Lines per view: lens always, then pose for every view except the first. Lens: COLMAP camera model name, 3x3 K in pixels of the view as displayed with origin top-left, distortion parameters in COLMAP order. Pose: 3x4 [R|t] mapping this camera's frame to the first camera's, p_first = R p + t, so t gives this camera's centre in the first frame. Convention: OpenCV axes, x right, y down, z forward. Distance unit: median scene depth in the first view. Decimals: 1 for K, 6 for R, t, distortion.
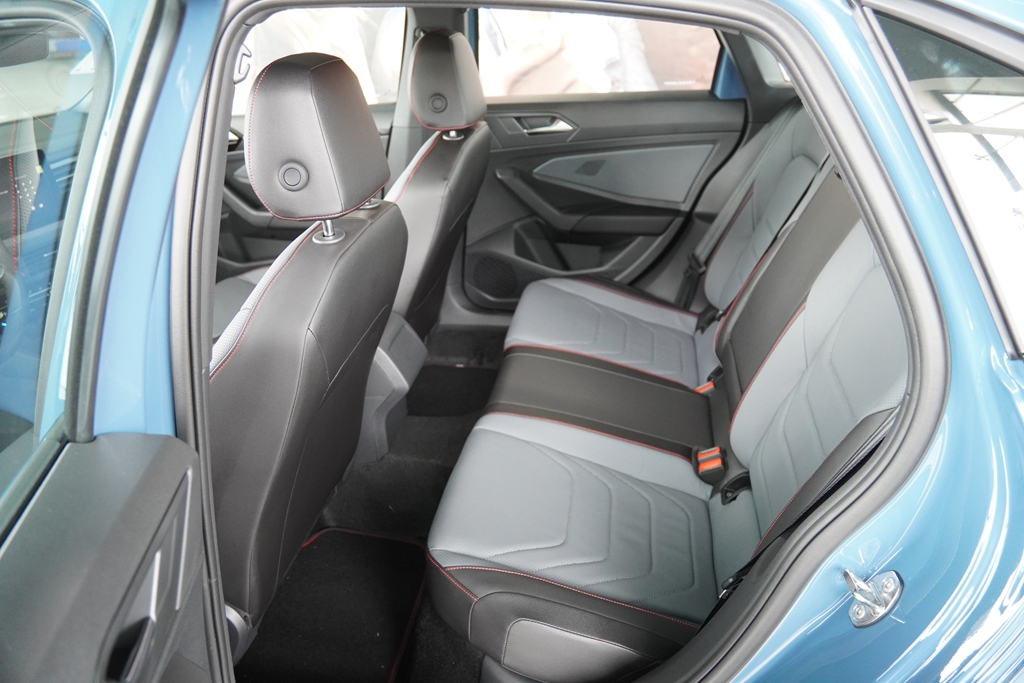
lens RADIAL K [[784.6, 0, 512.0], [0, 784.6, 341.5], [0, 0, 1]] dist [-0.133194, 0.123182]
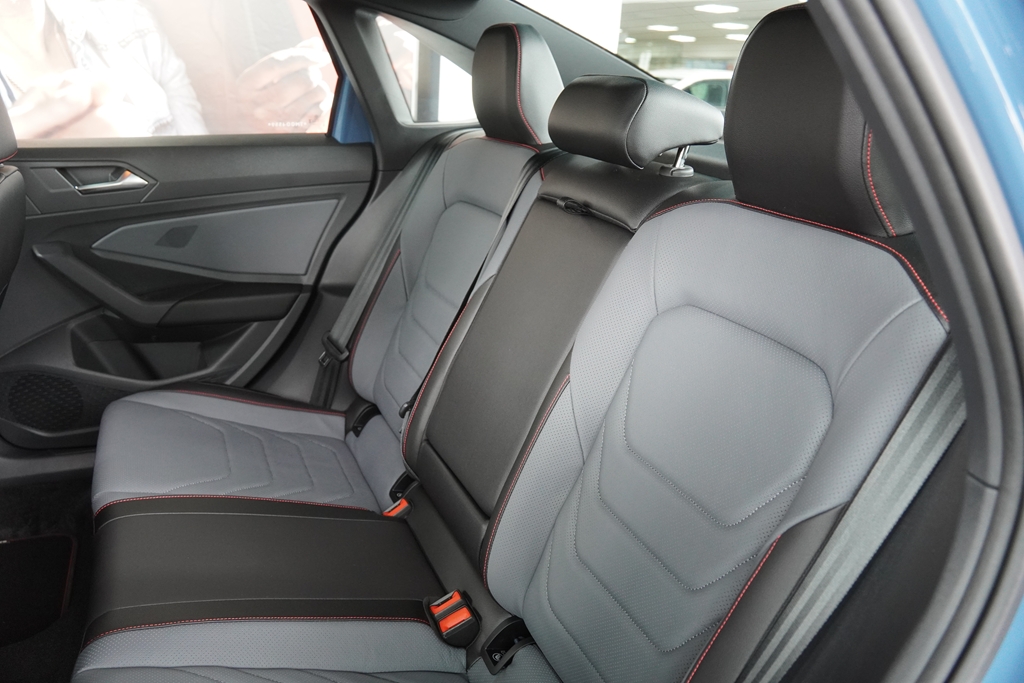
lens RADIAL K [[784.6, 0, 512.0], [0, 784.6, 341.5], [0, 0, 1]] dist [-0.133194, 0.123182]
pose [[0.833857, -0.102388, 0.542401, -0.039819], [0.164885, 0.983984, -0.067739, -0.024136], [-0.526778, 0.145918, 0.837385, 0.240923]]
